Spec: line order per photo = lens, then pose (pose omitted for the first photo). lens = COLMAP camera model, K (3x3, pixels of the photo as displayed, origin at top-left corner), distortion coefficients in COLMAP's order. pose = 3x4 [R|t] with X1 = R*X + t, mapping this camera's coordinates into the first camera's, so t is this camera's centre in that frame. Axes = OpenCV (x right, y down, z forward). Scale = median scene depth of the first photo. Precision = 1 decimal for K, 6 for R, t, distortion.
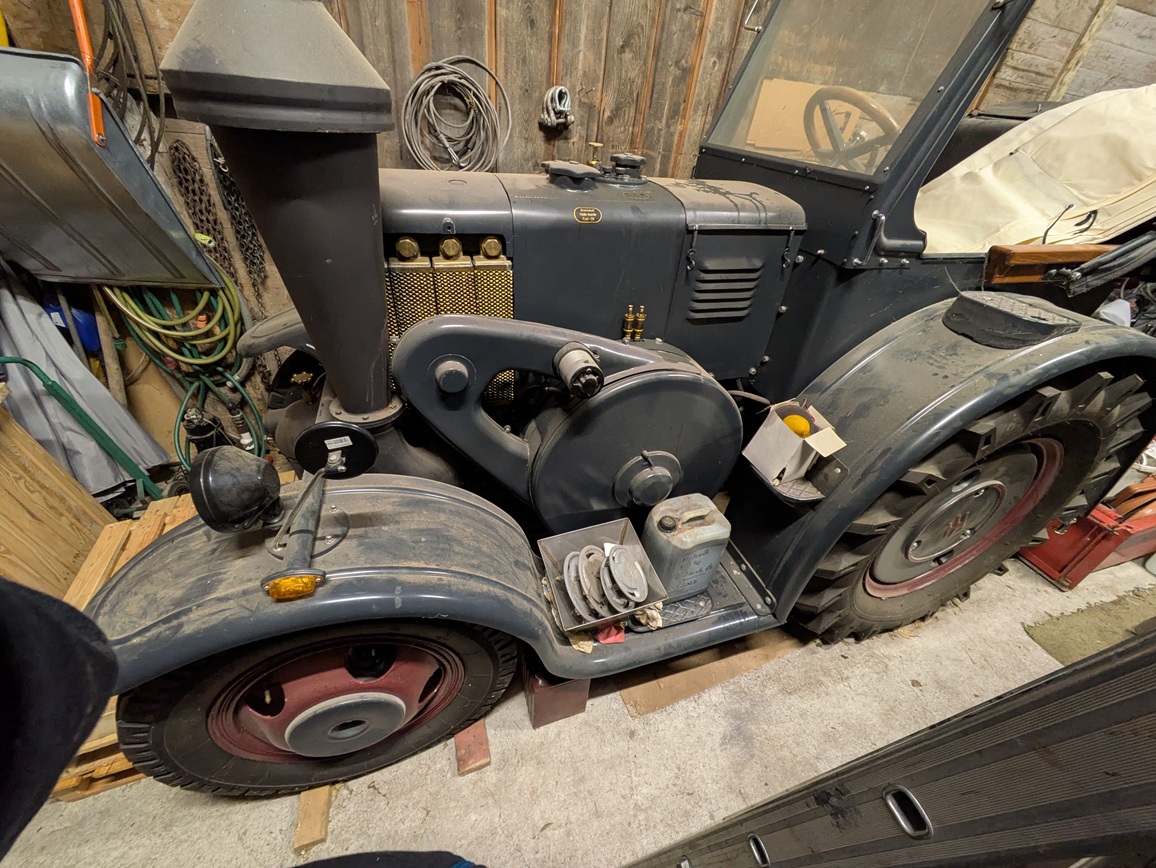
lens RADIAL K [[463.7, 0, 579.2], [0, 463.7, 441.1], [0, 0, 1]] dist [-0.000441, 0.000592]
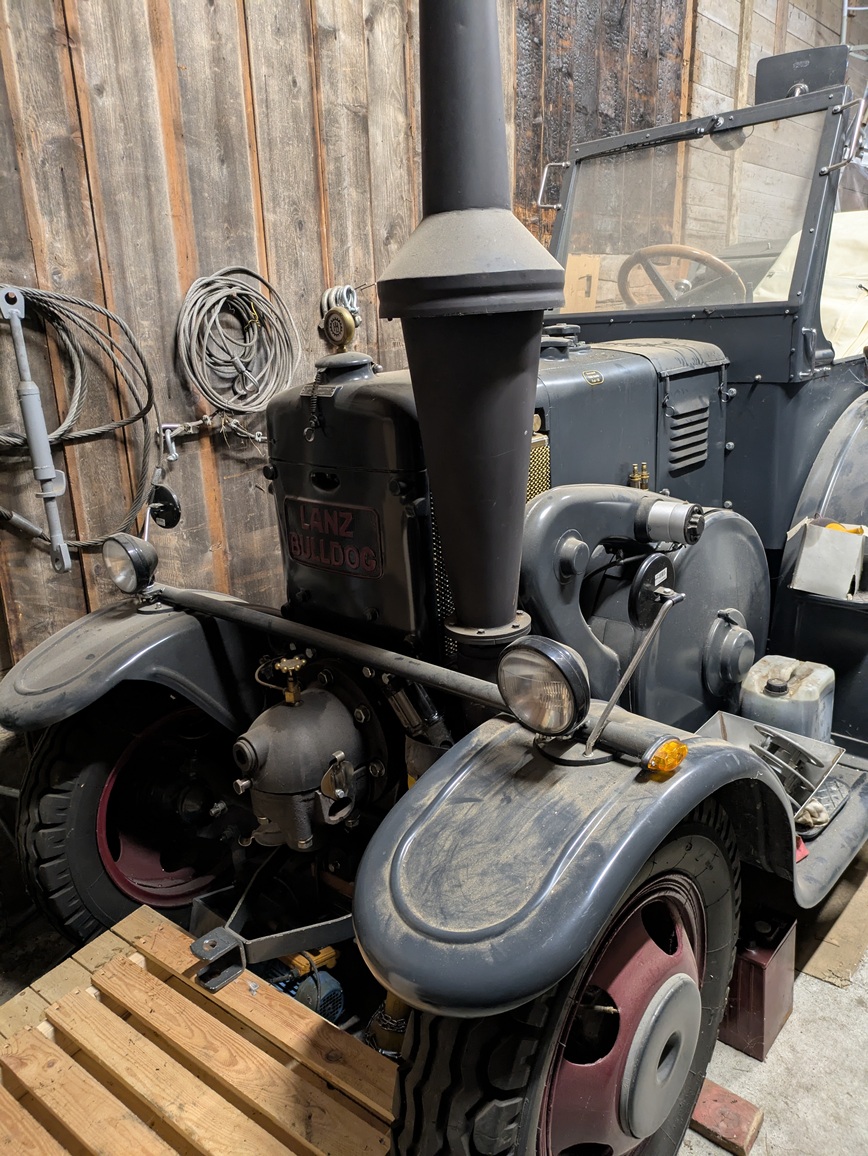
lens RADIAL K [[886.3, 0, 432.2], [0, 886.3, 575.9], [0, 0, 1]] dist [0.027943, -0.002372]
pose [[0.859850, -0.263139, 0.437510, -0.764252], [0.395670, 0.885019, -0.245331, 0.118090], [-0.322649, 0.384058, 0.865100, -0.190186]]
